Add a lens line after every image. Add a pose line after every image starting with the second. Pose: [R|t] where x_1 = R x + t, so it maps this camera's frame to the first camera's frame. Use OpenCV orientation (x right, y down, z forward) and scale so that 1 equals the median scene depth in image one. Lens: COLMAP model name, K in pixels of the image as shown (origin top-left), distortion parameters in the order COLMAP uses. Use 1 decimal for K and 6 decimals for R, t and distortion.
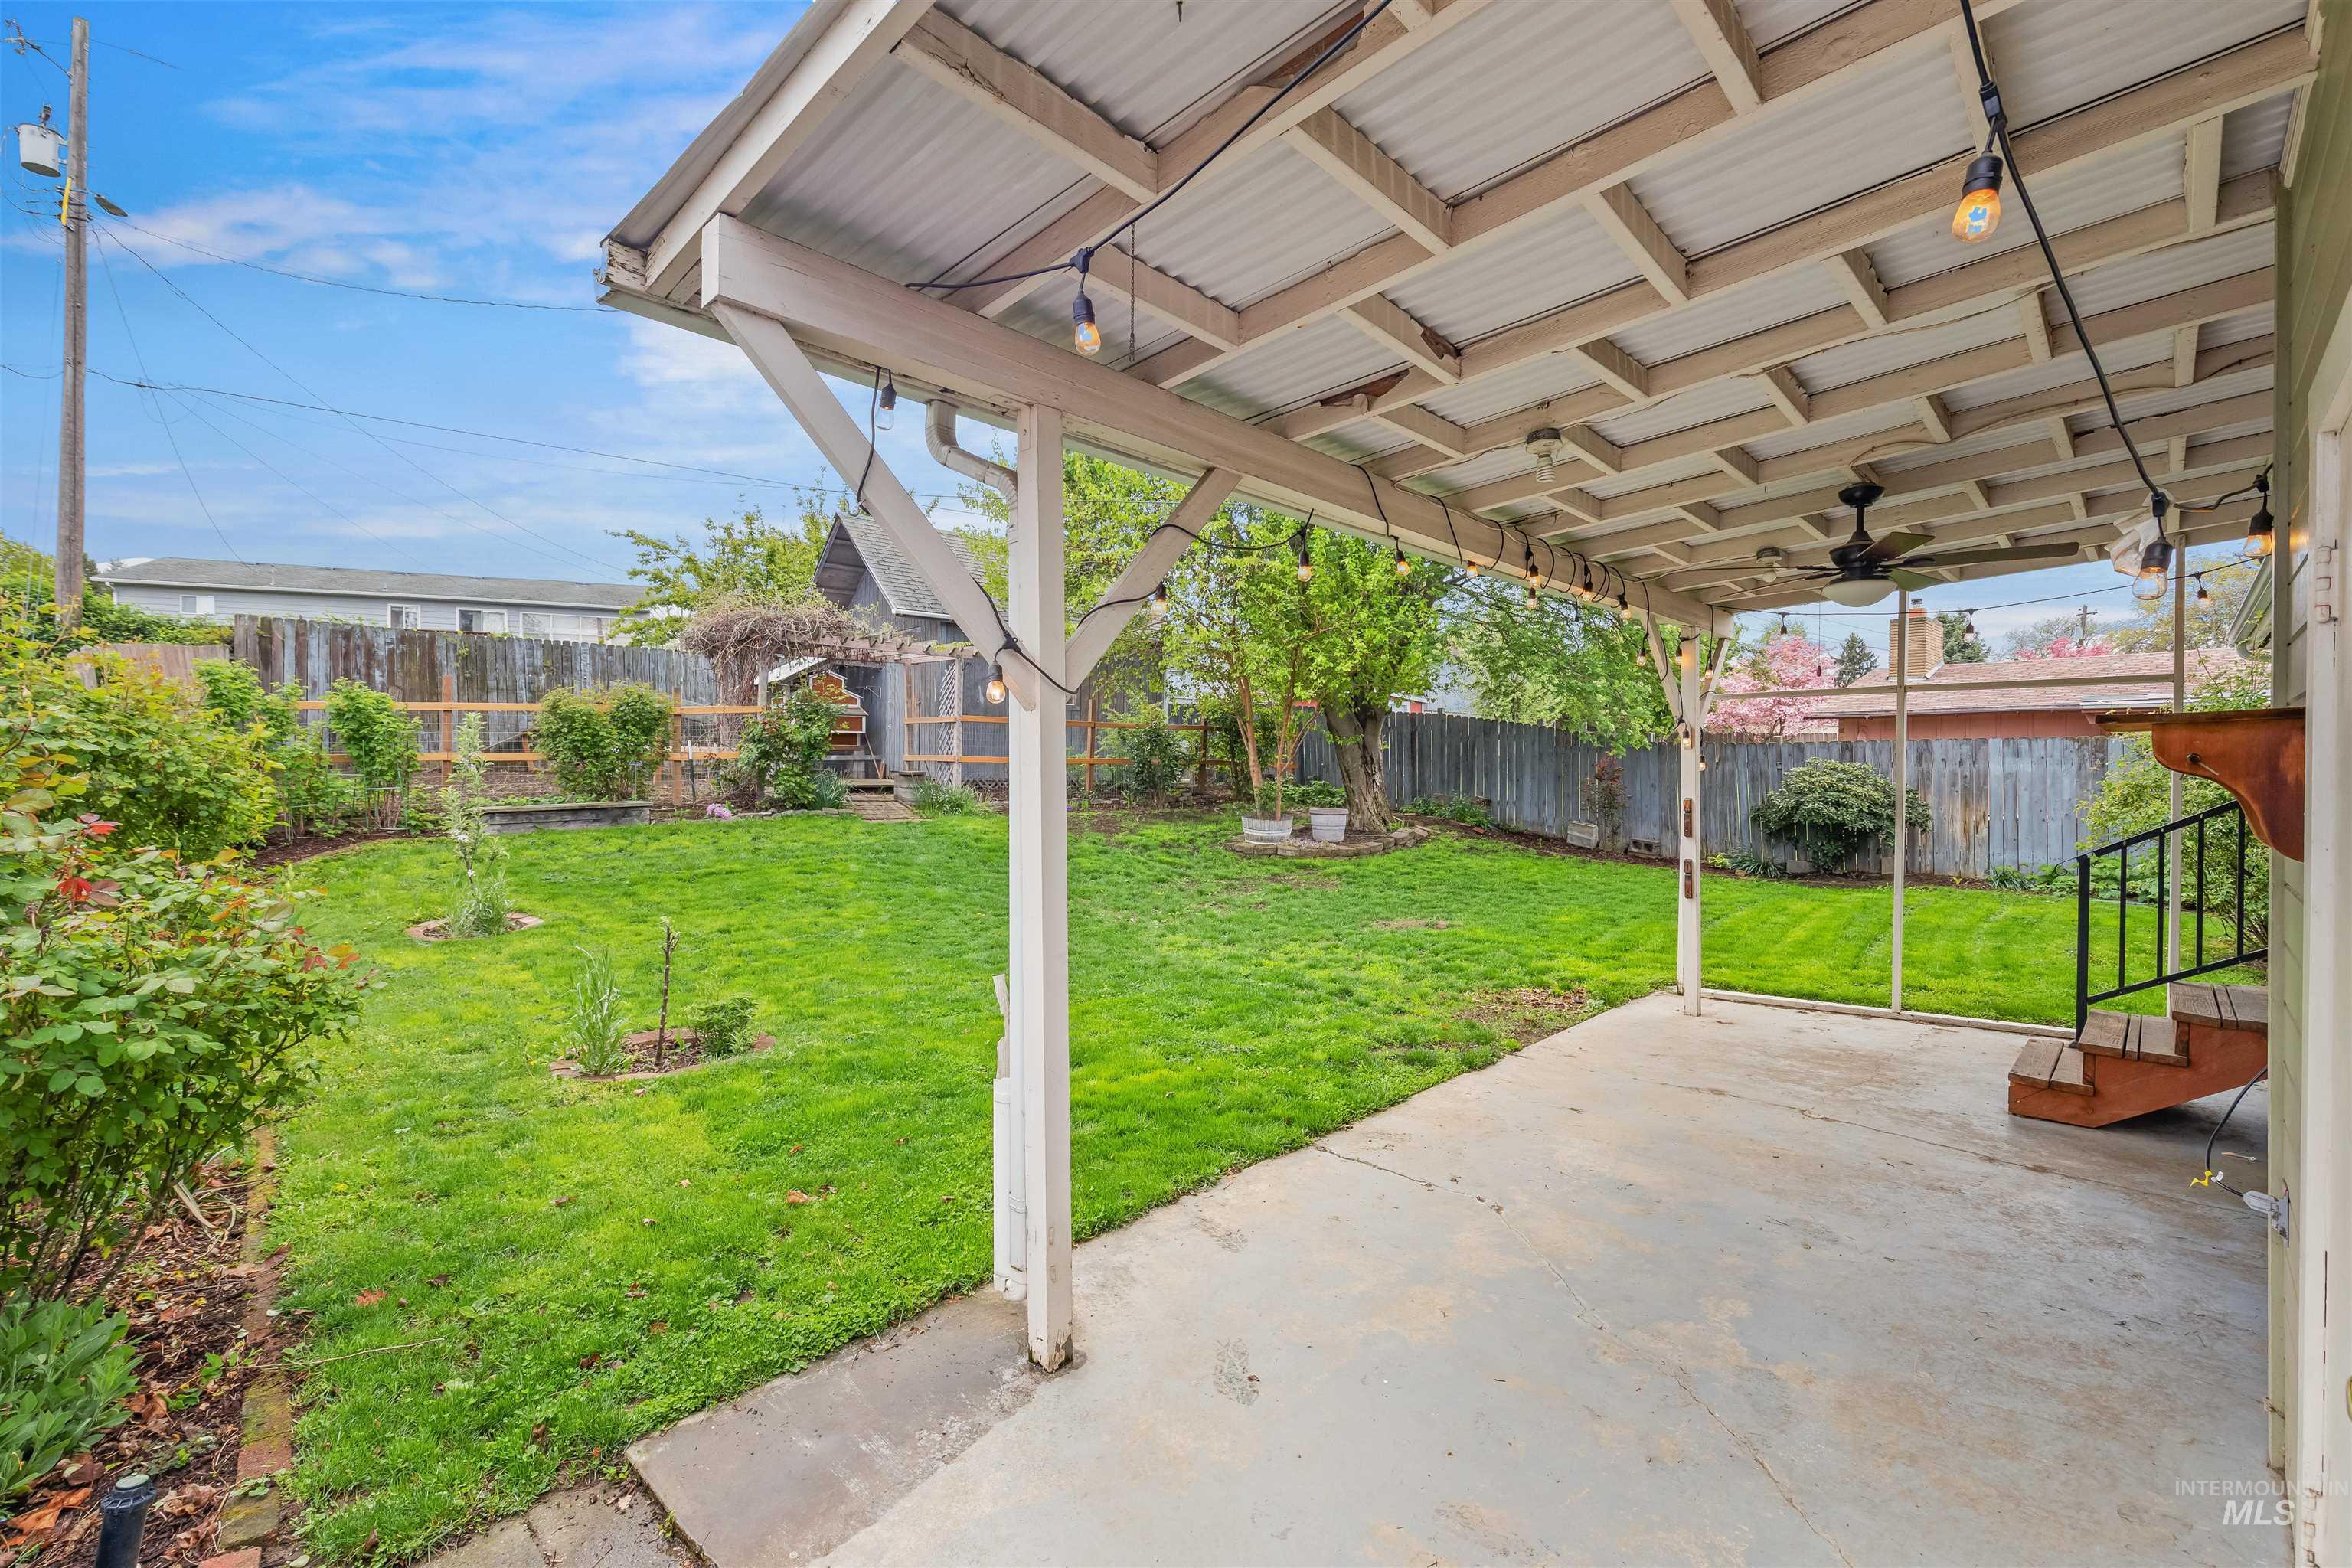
lens RADIAL K [[1046.6, 0, 1183.3], [0, 1046.6, 777.5], [0, 0, 1]] dist [-0.001566, 0.000209]
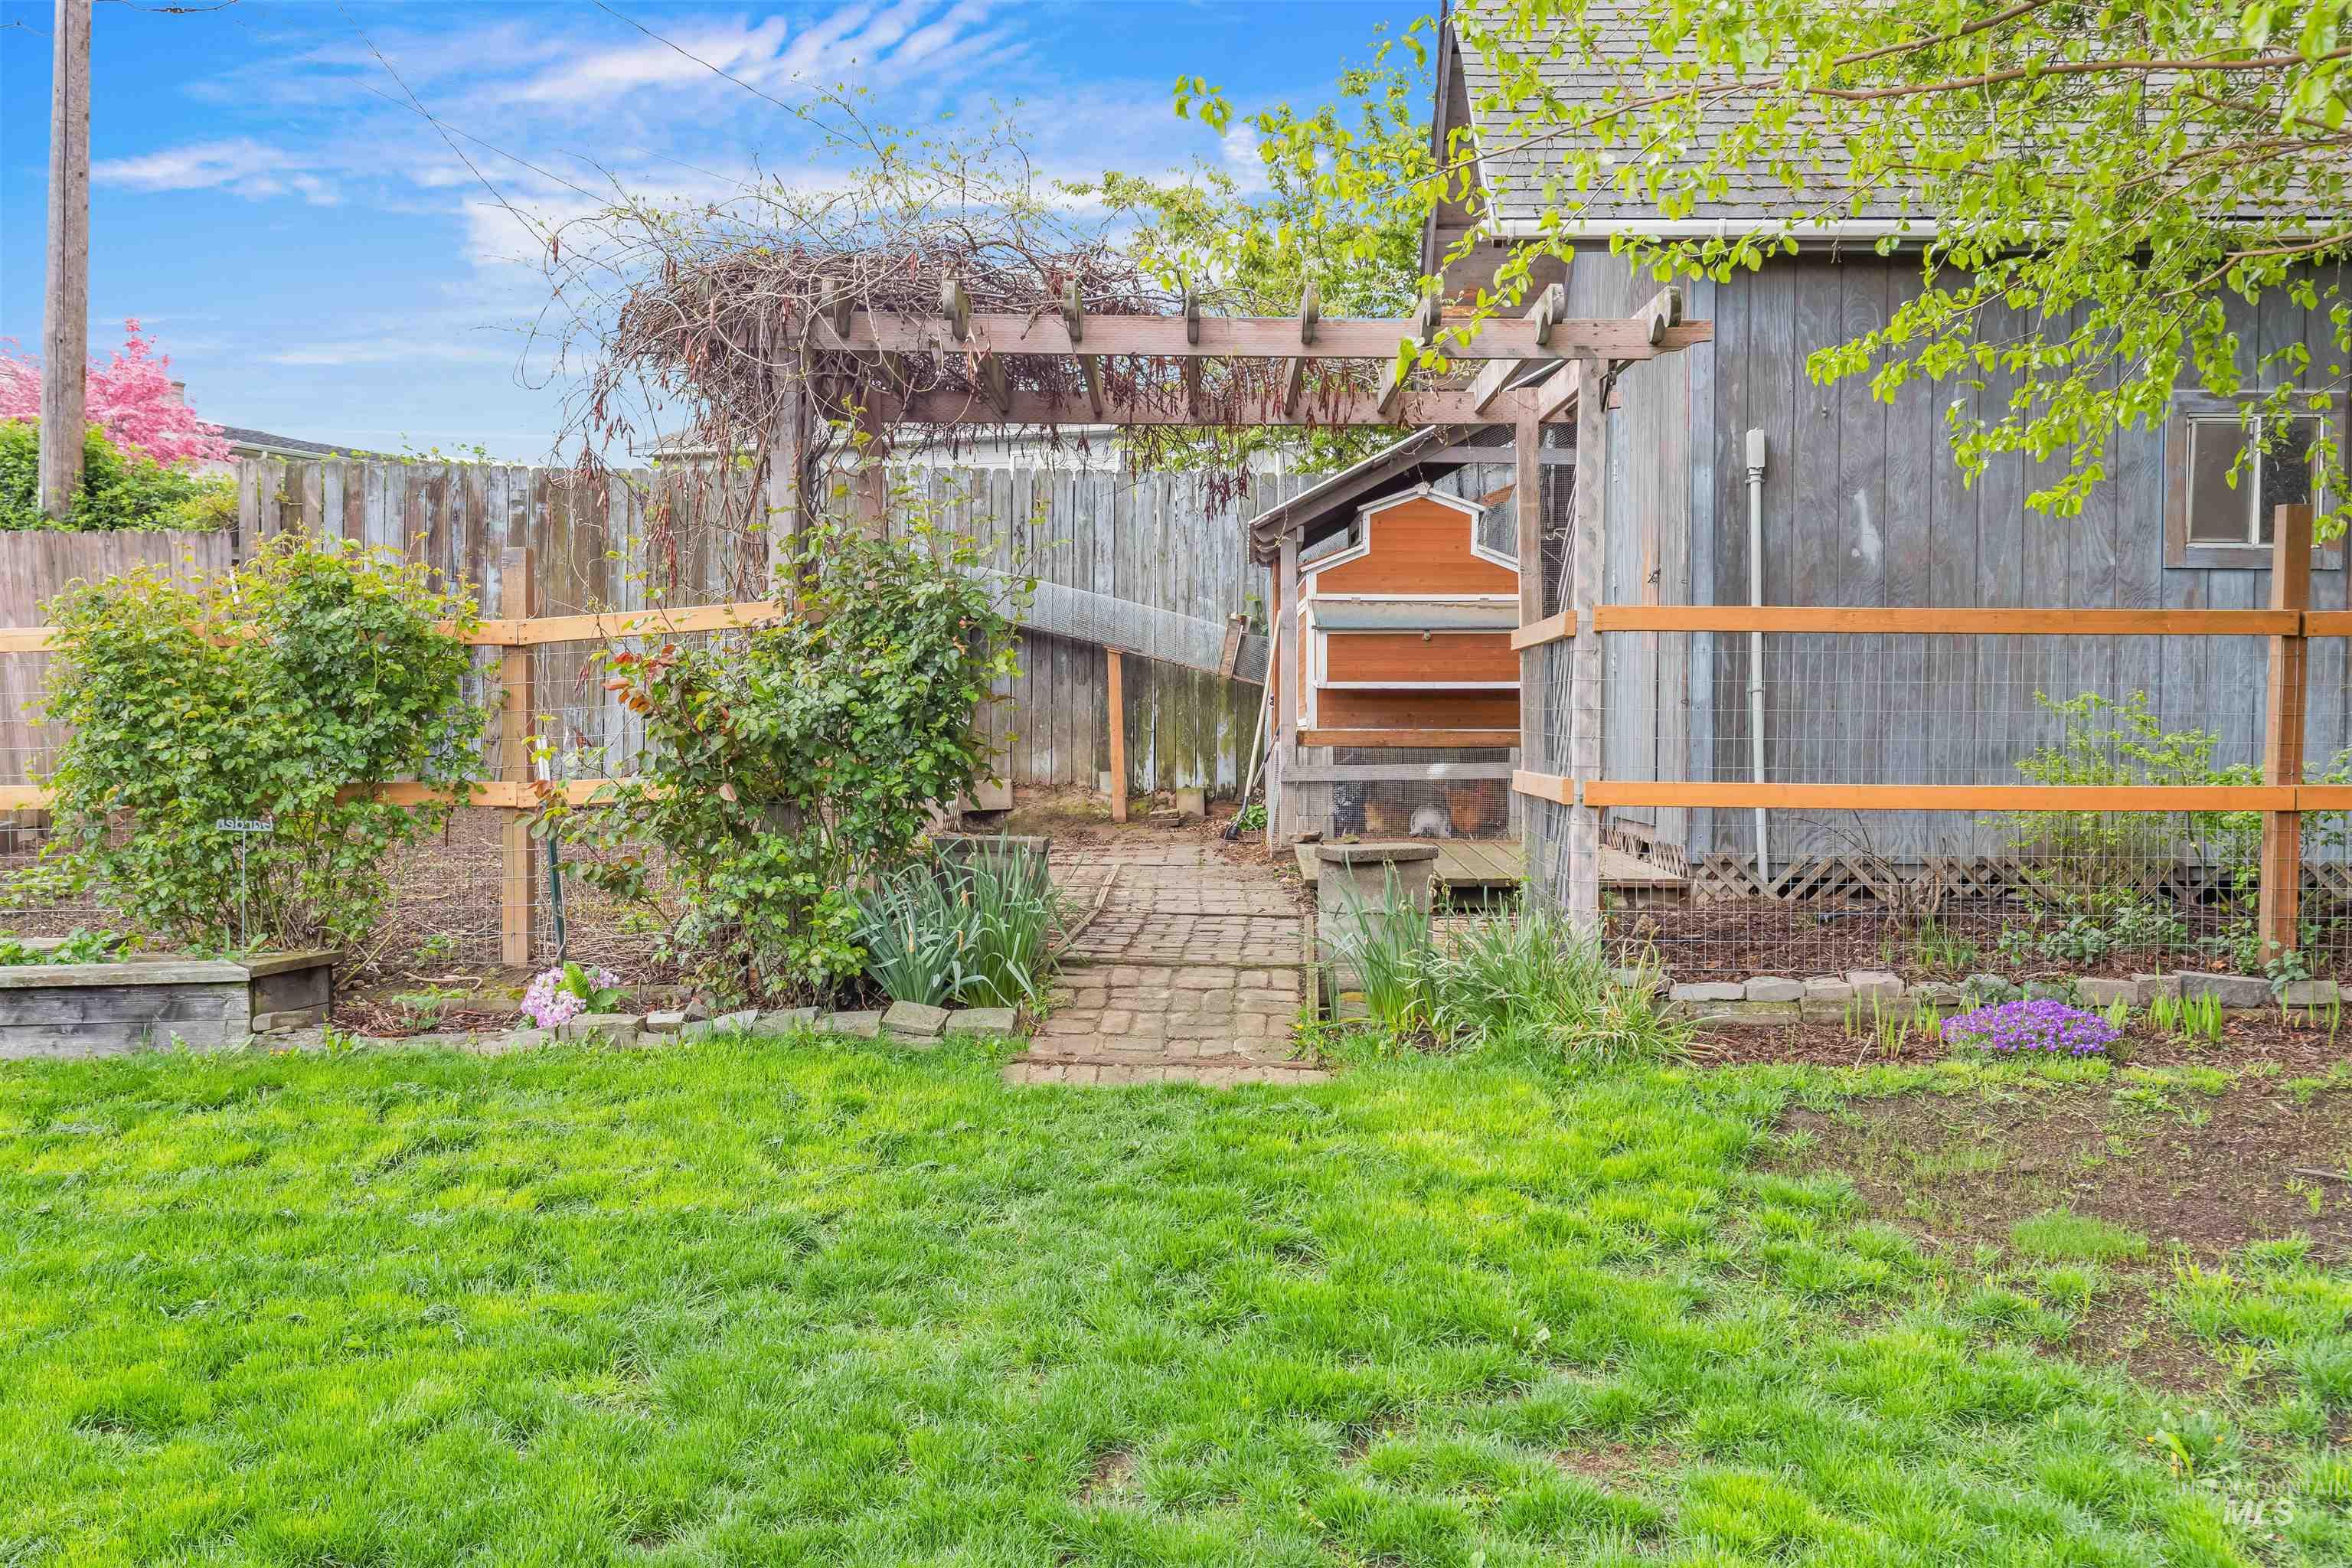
lens RADIAL K [[2238.2, 0, 1181.0], [0, 2238.2, 768.1], [0, 0, 1]] dist [0.001640, 0.003858]
pose [[0.752054, 0.000374, -0.659101, 0.046088], [-0.002959, 0.999992, -0.002810, -0.021691], [0.659094, 0.004063, 0.752049, 0.562980]]
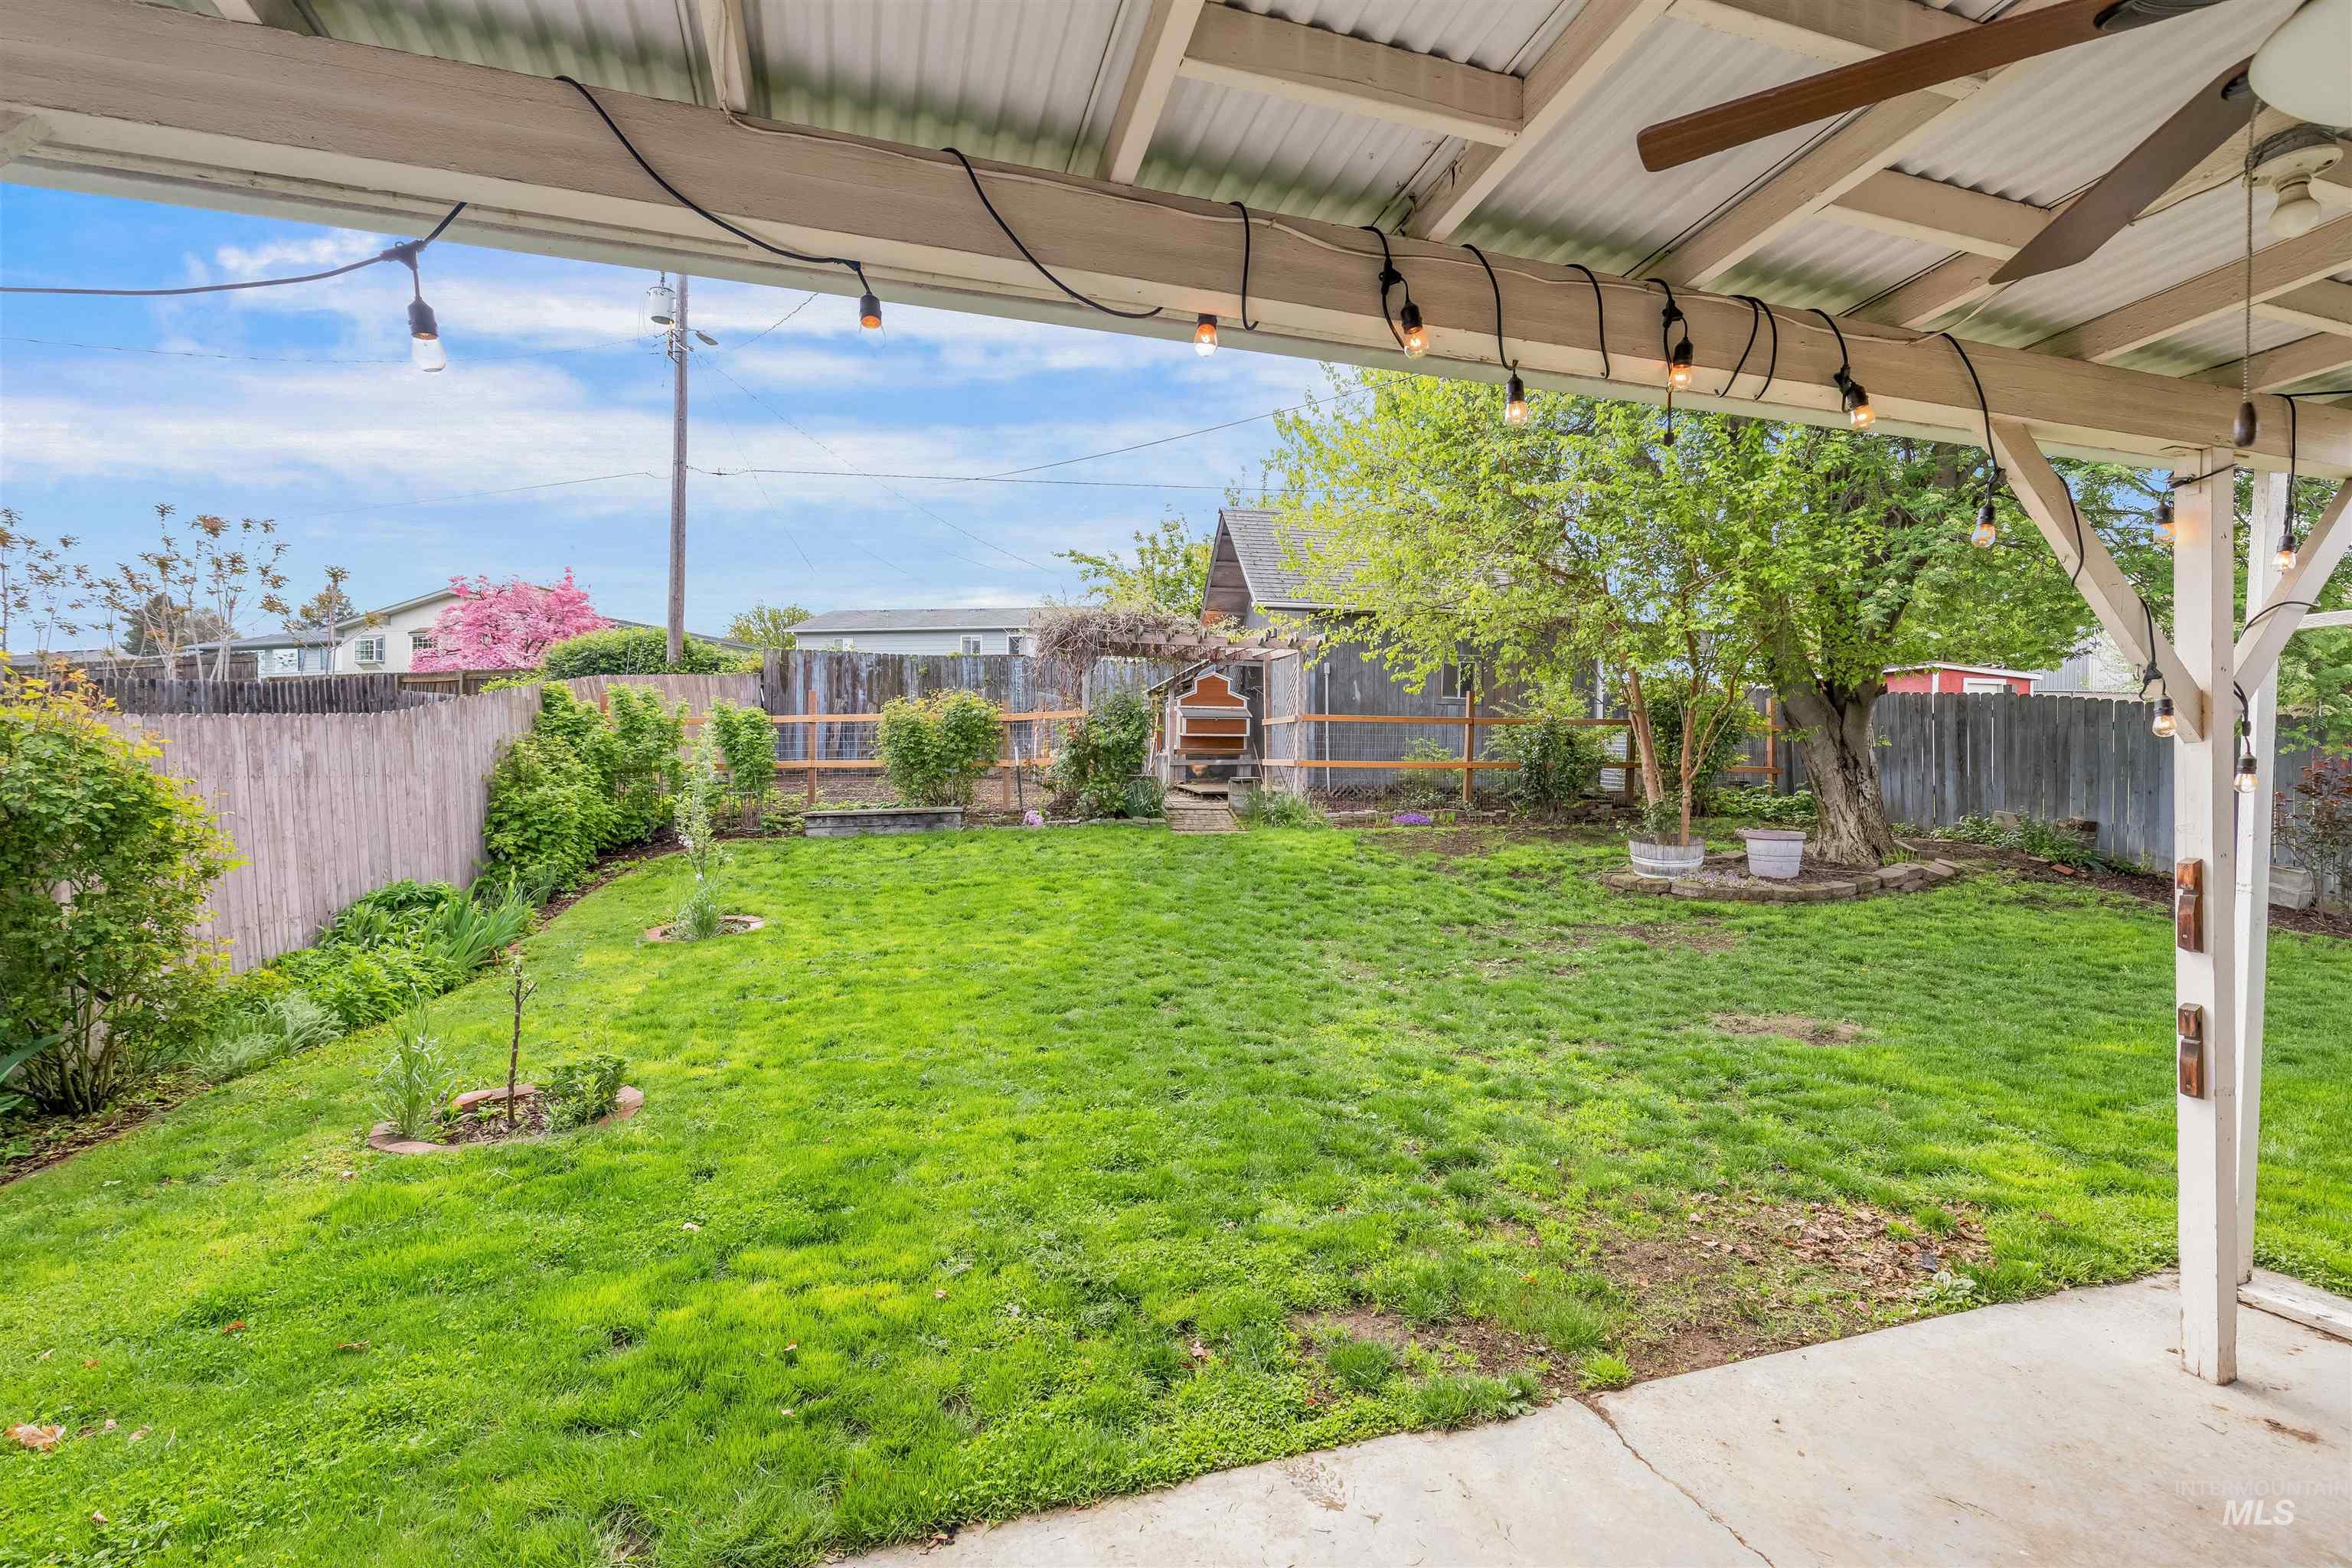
lens RADIAL K [[1046.6, 0, 1183.3], [0, 1046.6, 777.5], [0, 0, 1]] dist [-0.001566, 0.000209]
pose [[0.871747, 0.002598, -0.489949, 0.134171], [-0.003576, 0.999993, -0.001061, -0.004611], [0.489943, 0.002677, 0.871750, 0.175128]]
